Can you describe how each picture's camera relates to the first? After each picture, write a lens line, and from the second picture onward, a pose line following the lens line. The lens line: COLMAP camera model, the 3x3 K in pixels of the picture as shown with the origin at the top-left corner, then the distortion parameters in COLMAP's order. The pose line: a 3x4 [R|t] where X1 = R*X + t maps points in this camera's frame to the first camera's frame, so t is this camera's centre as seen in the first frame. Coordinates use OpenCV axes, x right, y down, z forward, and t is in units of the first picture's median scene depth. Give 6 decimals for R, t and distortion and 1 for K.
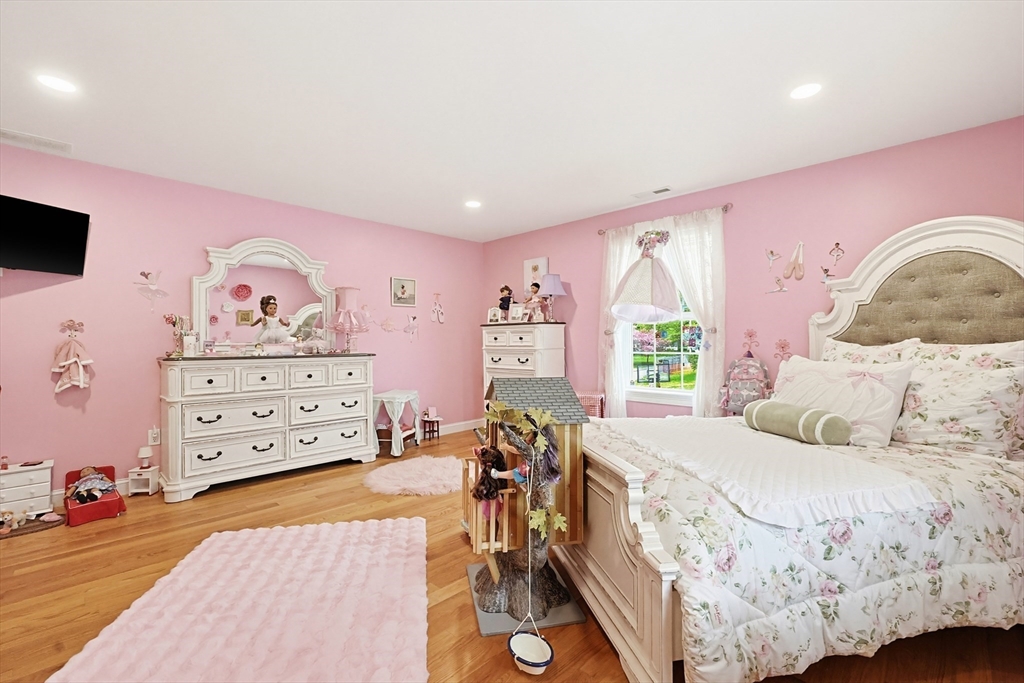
lens RADIAL K [[443.6, 0, 517.6], [0, 443.6, 338.1], [0, 0, 1]] dist [-0.000937, -0.000116]
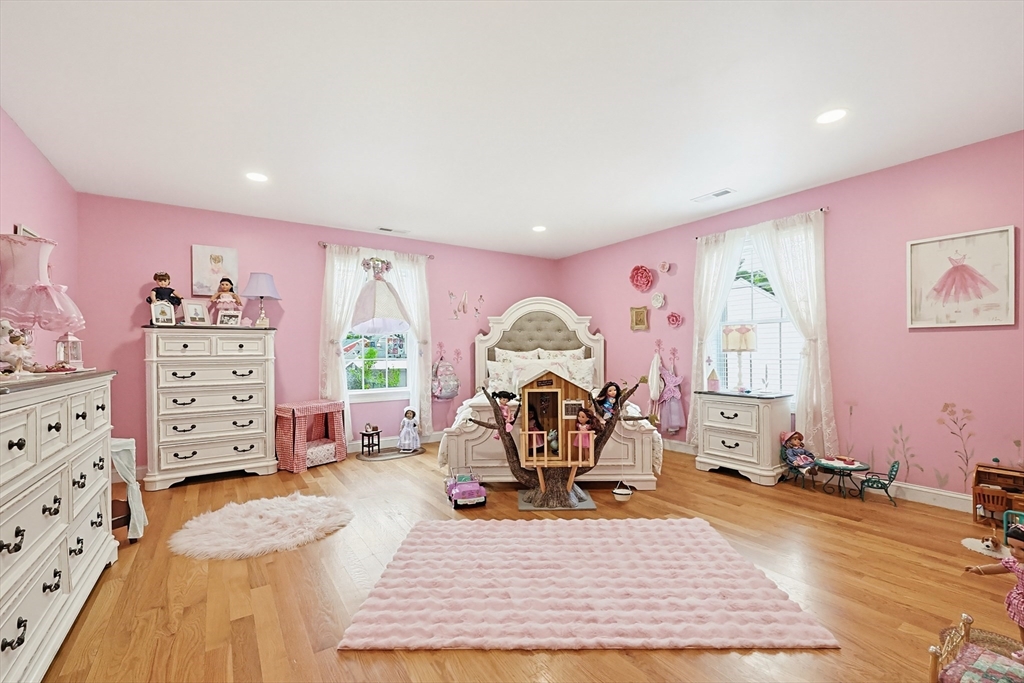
lens RADIAL K [[443.6, 0, 517.6], [0, 443.6, 338.1], [0, 0, 1]] dist [-0.000937, -0.000116]
pose [[0.209576, 0.031853, 0.977273, -0.797840], [-0.002359, 0.999483, -0.032071, 0.012687], [-0.977789, 0.004416, 0.209543, 0.384091]]
